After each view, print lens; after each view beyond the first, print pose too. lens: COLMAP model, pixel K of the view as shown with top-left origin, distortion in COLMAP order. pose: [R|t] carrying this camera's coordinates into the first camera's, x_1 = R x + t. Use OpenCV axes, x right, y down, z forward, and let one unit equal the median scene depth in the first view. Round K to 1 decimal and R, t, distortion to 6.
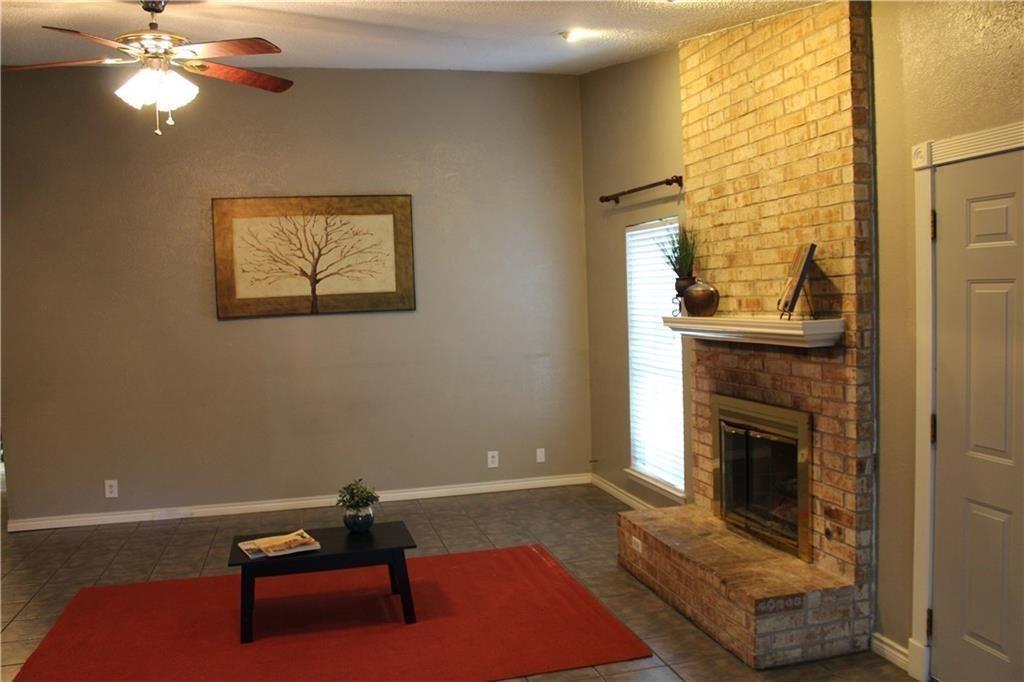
lens RADIAL K [[848.8, 0, 513.5], [0, 848.8, 350.7], [0, 0, 1]] dist [-0.165497, 0.137233]
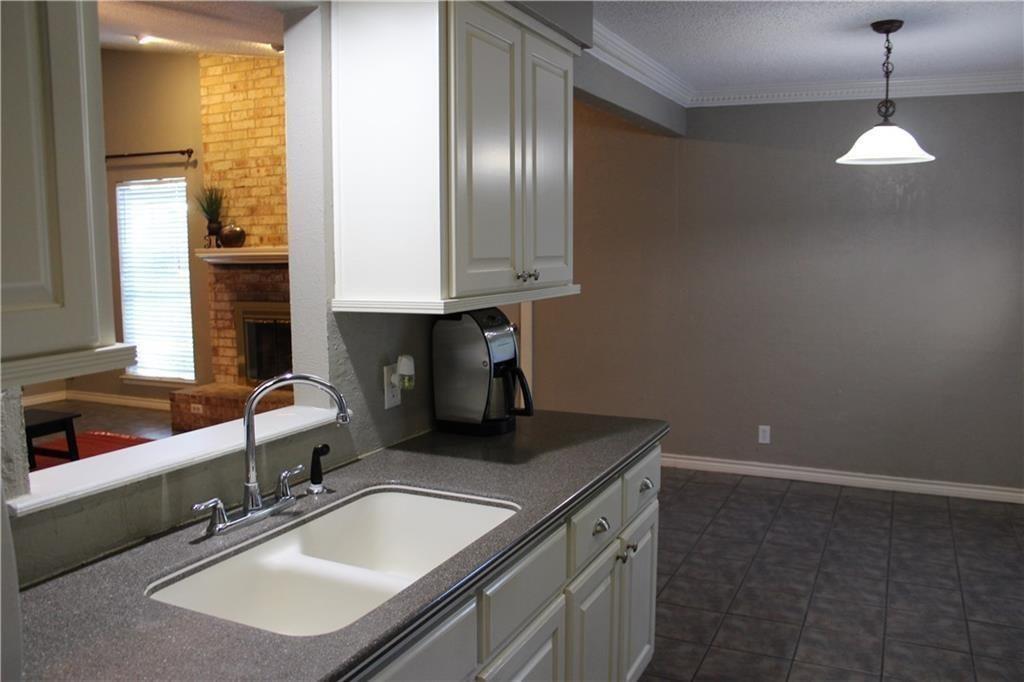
lens RADIAL K [[848.8, 0, 514.7], [0, 848.8, 348.8], [0, 0, 1]] dist [-0.165497, 0.137233]
pose [[0.630336, -0.065403, 0.773563, -0.623786], [0.036136, 0.997837, 0.054920, 0.075258], [-0.775481, -0.006665, 0.631335, -0.318388]]
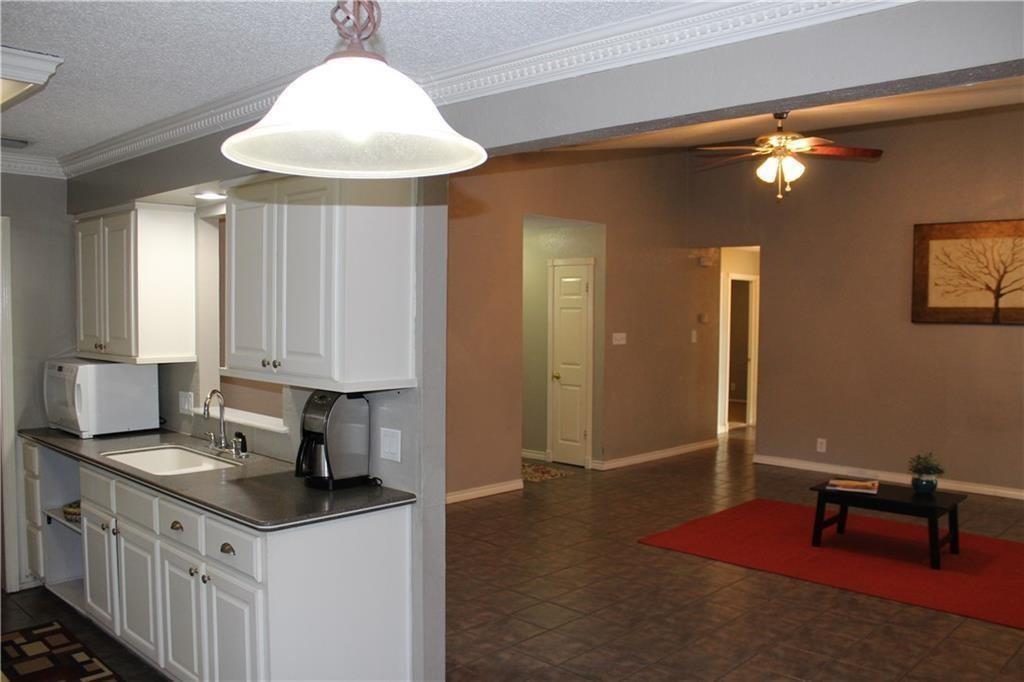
lens RADIAL K [[848.8, 0, 519.1], [0, 848.8, 336.5], [0, 0, 1]] dist [-0.165497, 0.137233]
pose [[0.532136, 0.071904, -0.843600, 0.513152], [-0.087846, 0.995698, 0.029455, -0.003858], [0.842089, 0.058433, 0.536163, -0.193898]]
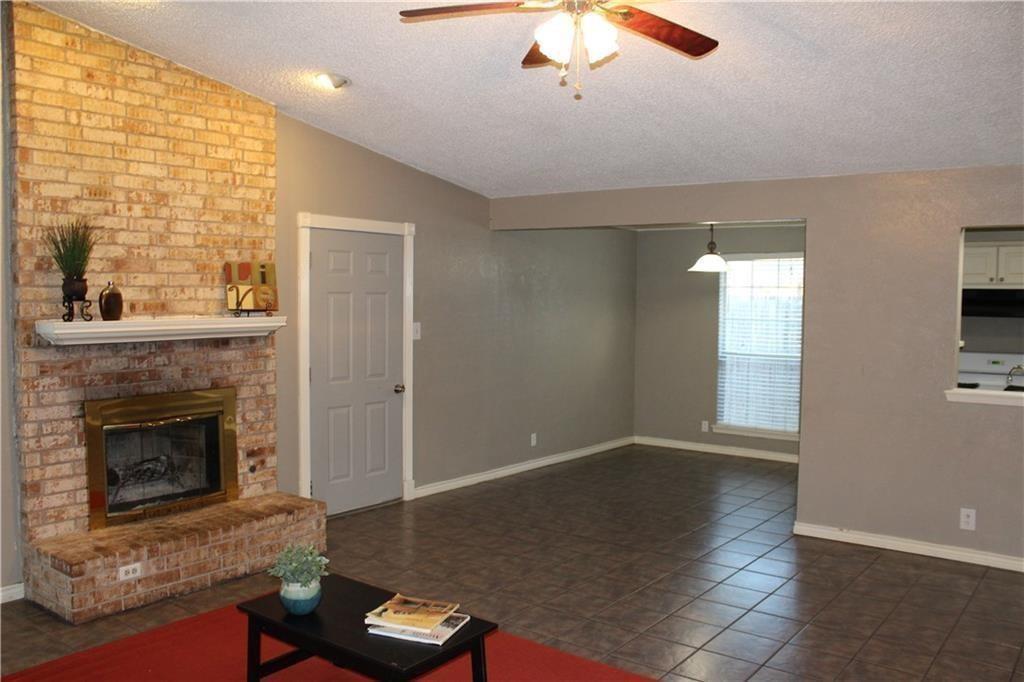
lens RADIAL K [[848.8, 0, 516.9], [0, 848.8, 349.9], [0, 0, 1]] dist [-0.165497, 0.137233]
pose [[-0.621182, -0.020912, 0.783387, -0.839437], [0.065921, 0.994707, 0.078825, -0.051815], [-0.780888, 0.100606, -0.616516, 1.254554]]
